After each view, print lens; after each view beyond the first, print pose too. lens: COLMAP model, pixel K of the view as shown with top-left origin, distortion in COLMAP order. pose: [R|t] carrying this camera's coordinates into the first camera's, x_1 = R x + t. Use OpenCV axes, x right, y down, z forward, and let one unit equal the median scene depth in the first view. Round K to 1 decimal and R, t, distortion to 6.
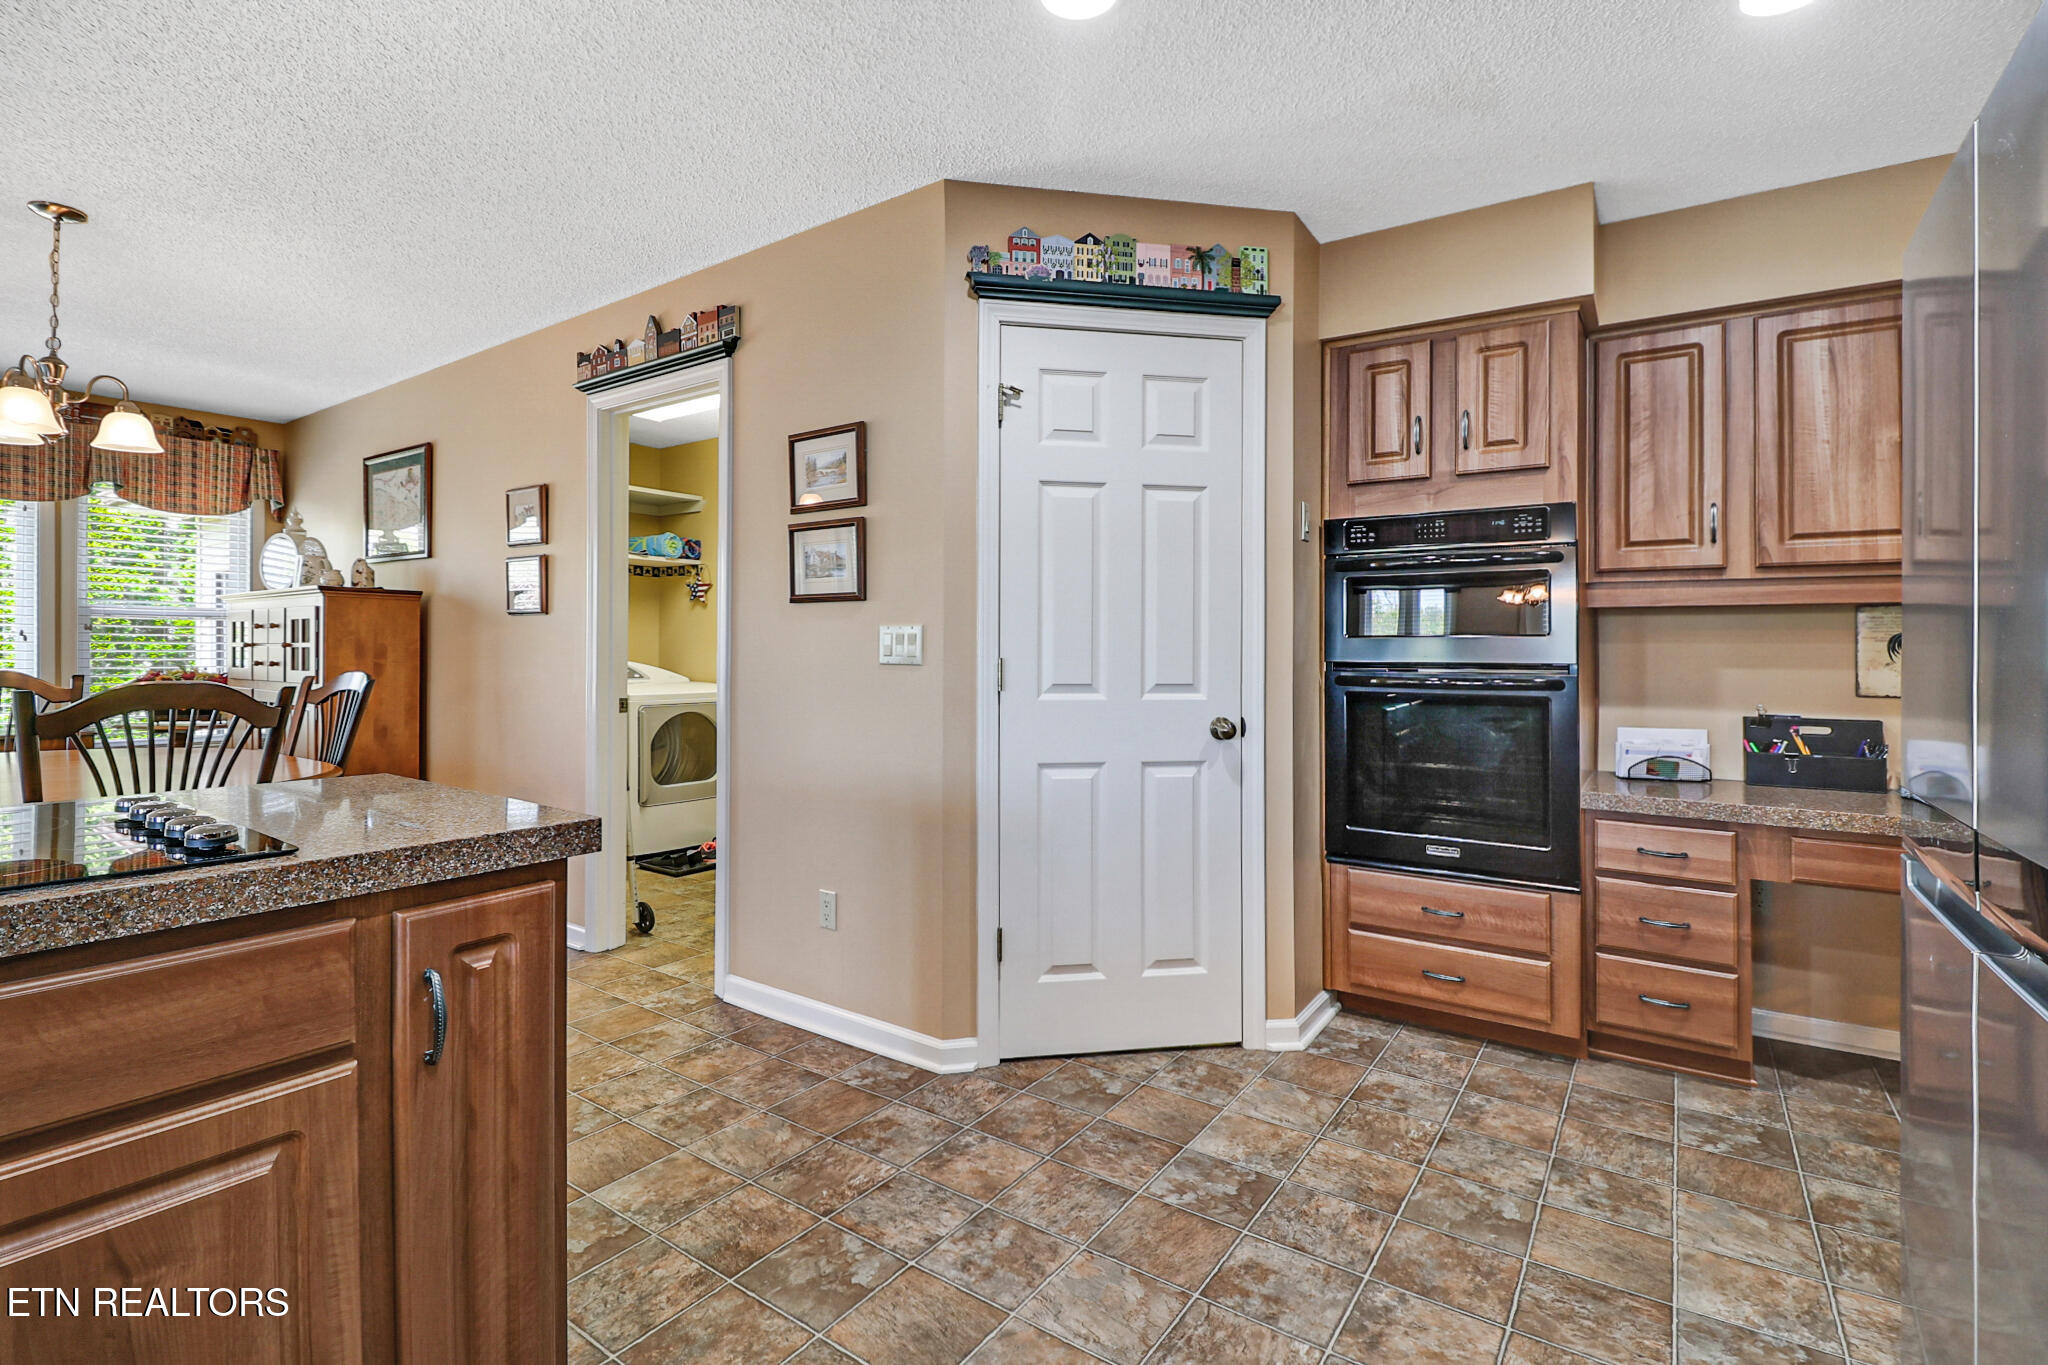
lens RADIAL K [[945.1, 0, 1019.3], [0, 945.1, 662.1], [0, 0, 1]] dist [-0.010360, -0.001476]
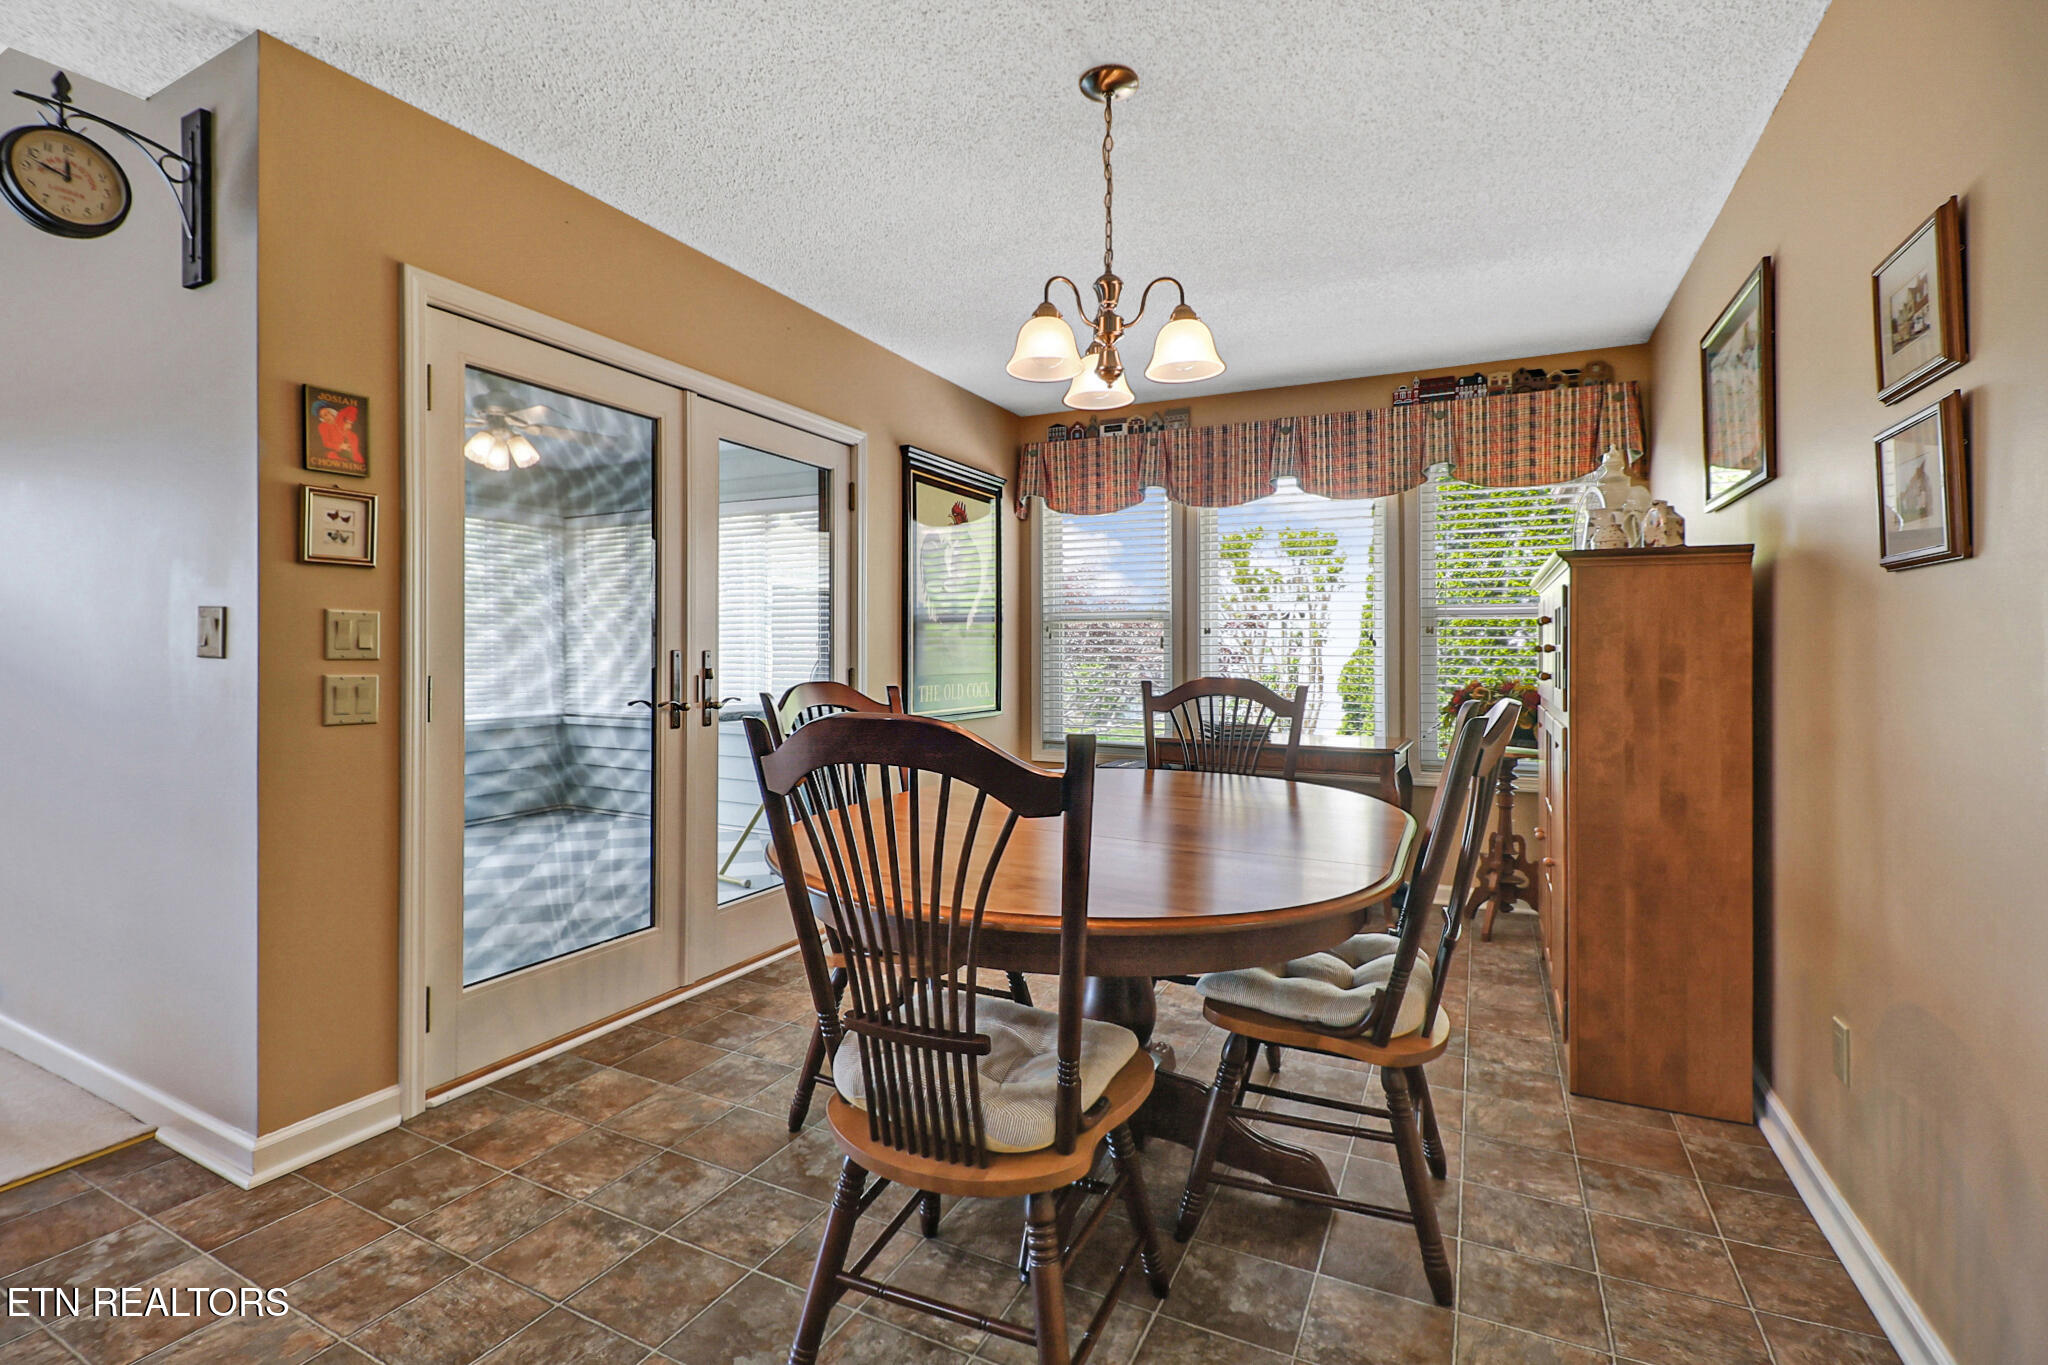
lens RADIAL K [[945.1, 0, 1054.2], [0, 945.1, 644.1], [0, 0, 1]] dist [-0.010360, -0.001476]
pose [[0.164633, -0.014779, -0.986244, -0.183695], [-0.010440, 0.999806, -0.016724, -0.006891], [0.986300, 0.013050, 0.164446, 0.530985]]
